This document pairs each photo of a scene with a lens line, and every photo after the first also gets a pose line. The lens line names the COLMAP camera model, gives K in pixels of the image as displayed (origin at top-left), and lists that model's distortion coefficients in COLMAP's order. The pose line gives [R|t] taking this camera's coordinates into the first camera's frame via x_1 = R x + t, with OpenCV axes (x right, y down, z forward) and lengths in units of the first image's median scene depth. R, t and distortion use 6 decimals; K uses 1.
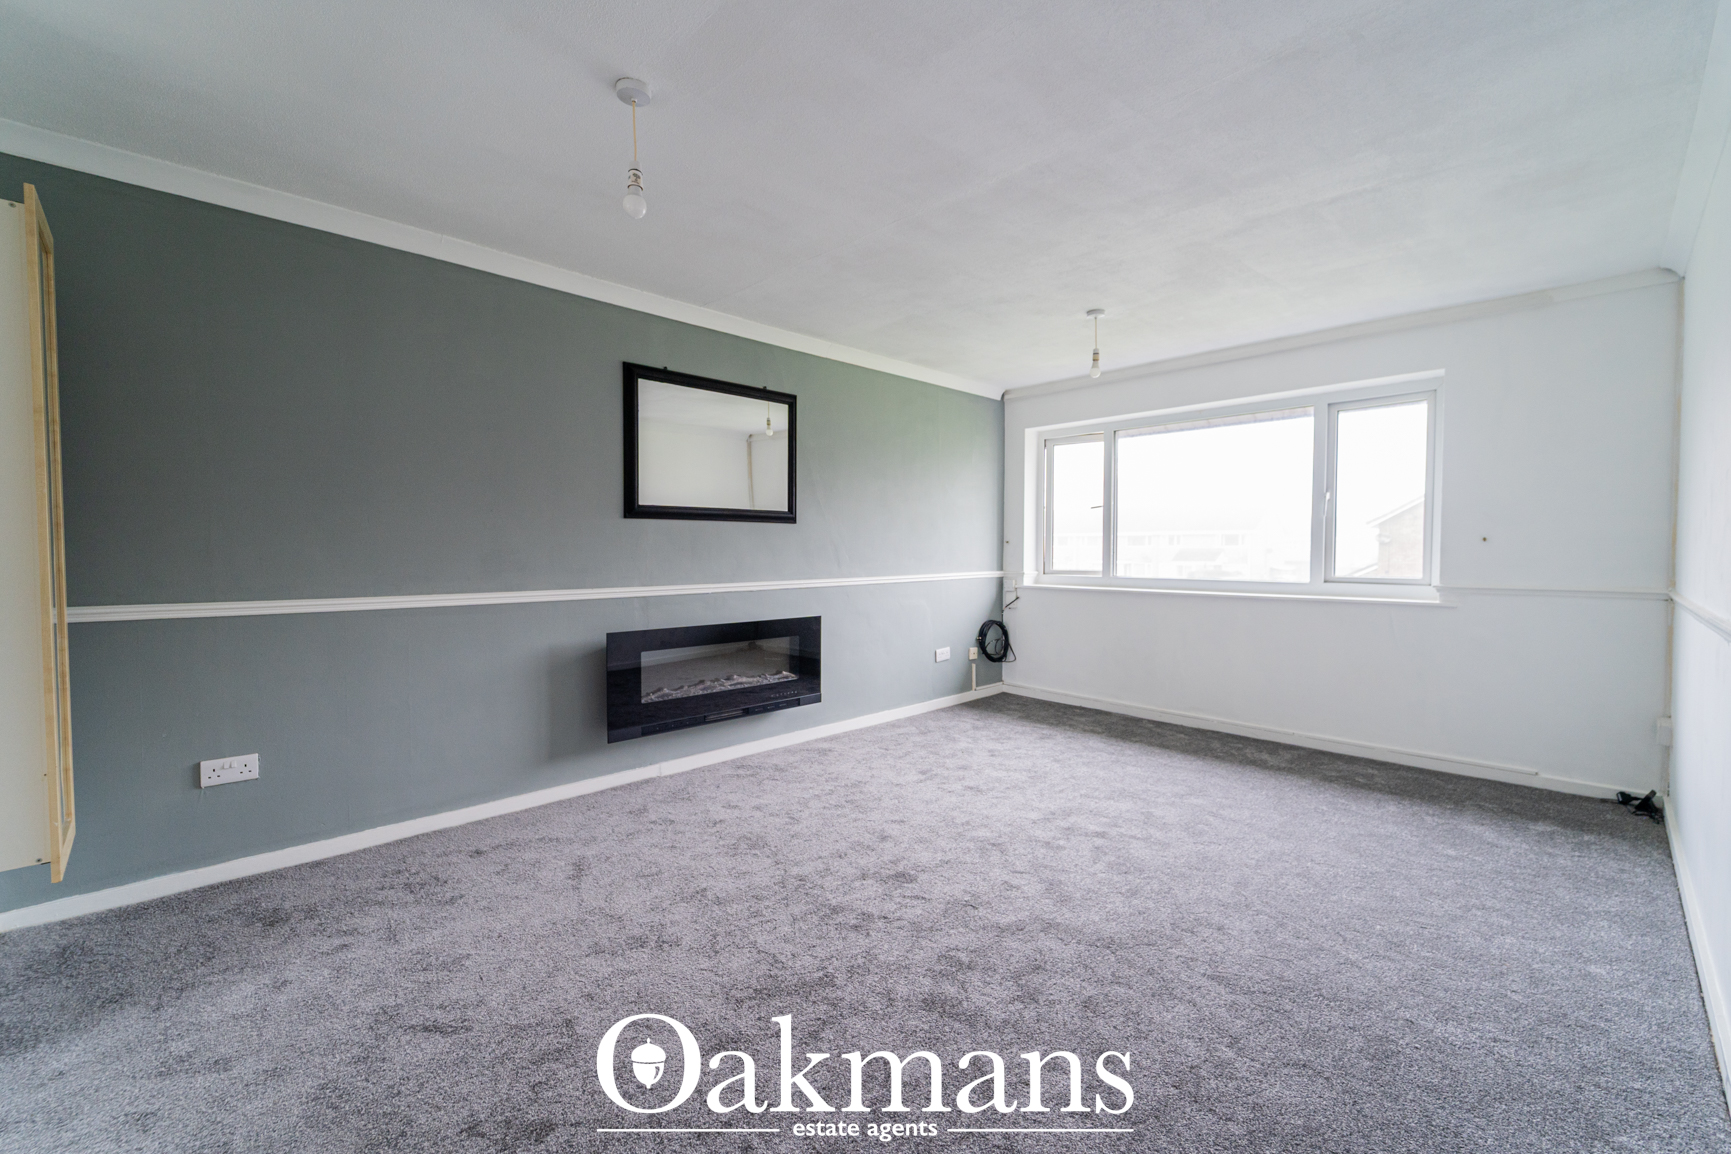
lens RADIAL K [[724.4, 0, 865.5], [0, 724.4, 577.0], [0, 0, 1]] dist [0.000711, -0.000070]
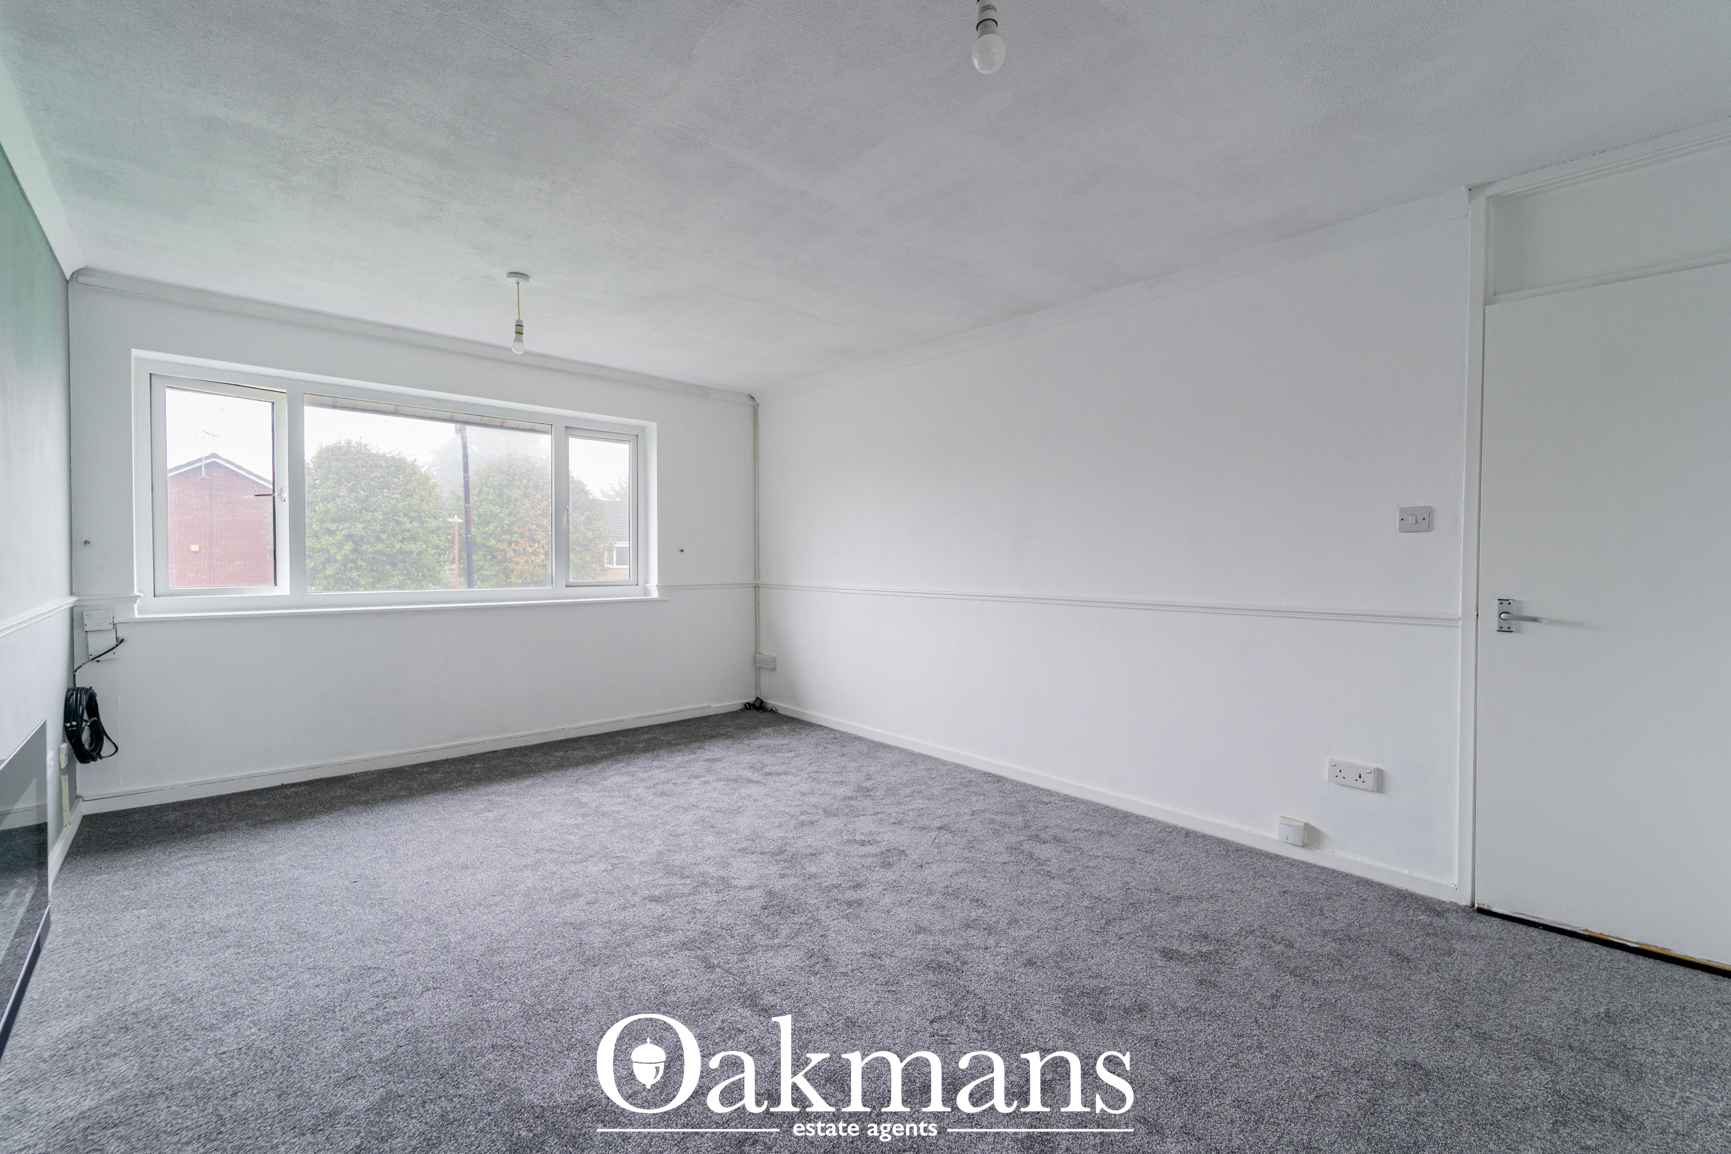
lens RADIAL K [[712.4, 0, 888.8], [0, 712.4, 576.2], [0, 0, 1]] dist [0.010037, -0.000101]
pose [[-0.000571, -0.026074, 0.999660, -0.491068], [0.034257, 0.999073, 0.026078, -0.022465], [-0.999413, 0.034260, 0.000323, 0.544868]]
